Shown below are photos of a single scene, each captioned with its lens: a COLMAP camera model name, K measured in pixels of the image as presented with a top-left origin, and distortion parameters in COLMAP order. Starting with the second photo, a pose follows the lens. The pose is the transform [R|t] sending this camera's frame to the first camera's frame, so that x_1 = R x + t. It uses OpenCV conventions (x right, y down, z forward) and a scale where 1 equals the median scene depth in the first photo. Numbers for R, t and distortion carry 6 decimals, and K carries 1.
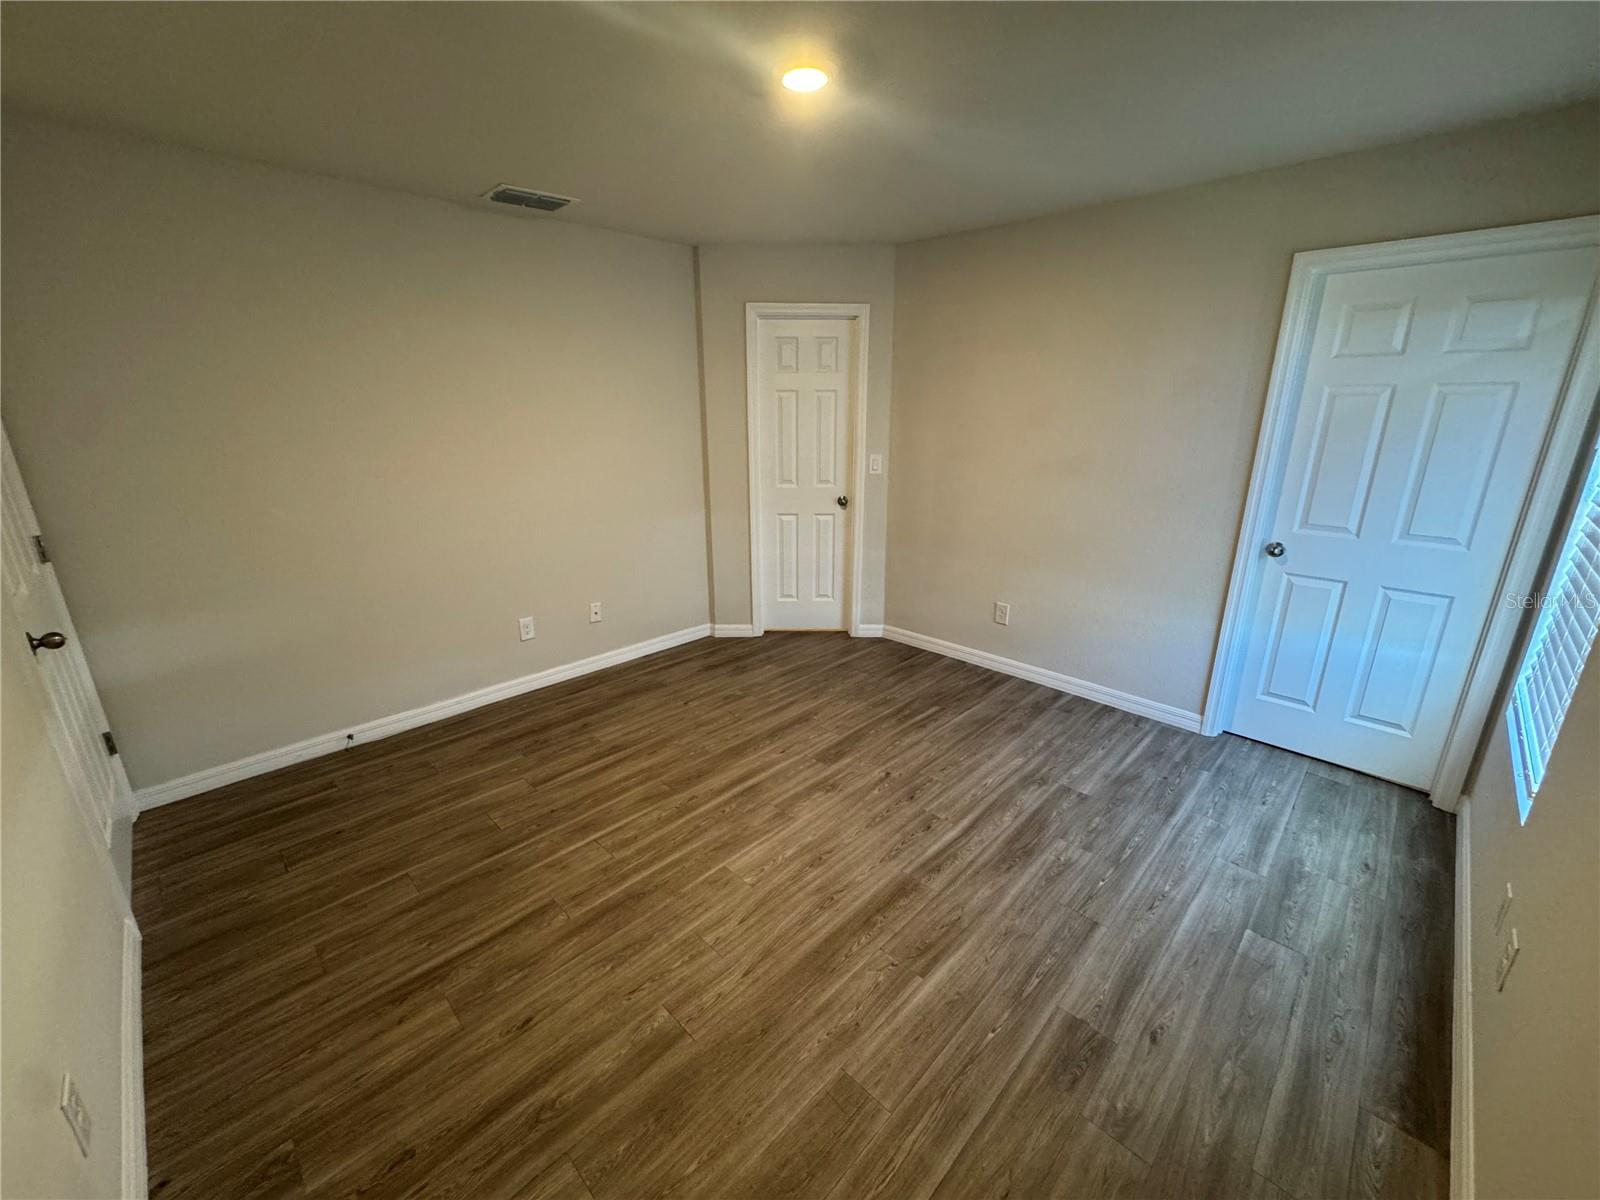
lens RADIAL K [[642.6, 0, 798.1], [0, 642.6, 598.6], [0, 0, 1]] dist [-0.006242, 0.000405]
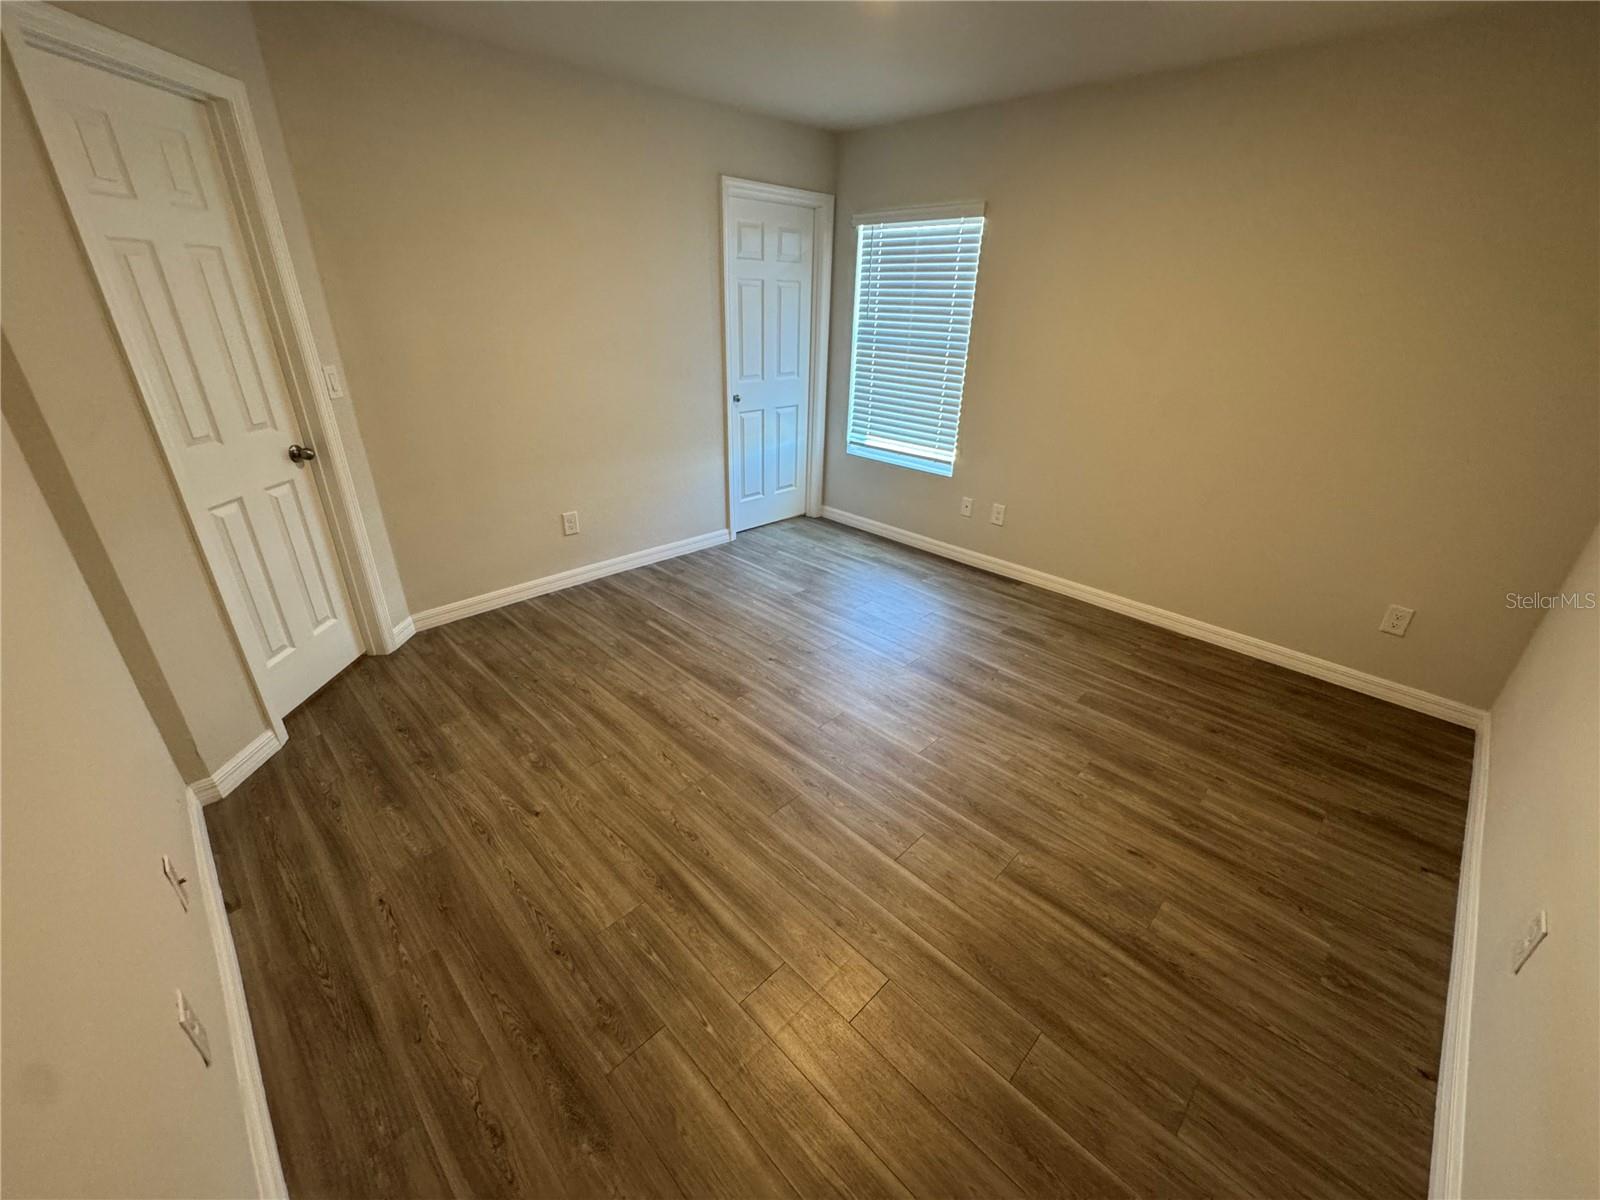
lens RADIAL K [[642.6, 0, 799.1], [0, 642.6, 599.3], [0, 0, 1]] dist [-0.006242, 0.000405]
pose [[0.010268, -0.423404, 0.905883, -0.760869], [0.267265, 0.874134, 0.405535, -0.225928], [-0.963568, 0.237947, 0.122137, 0.785434]]
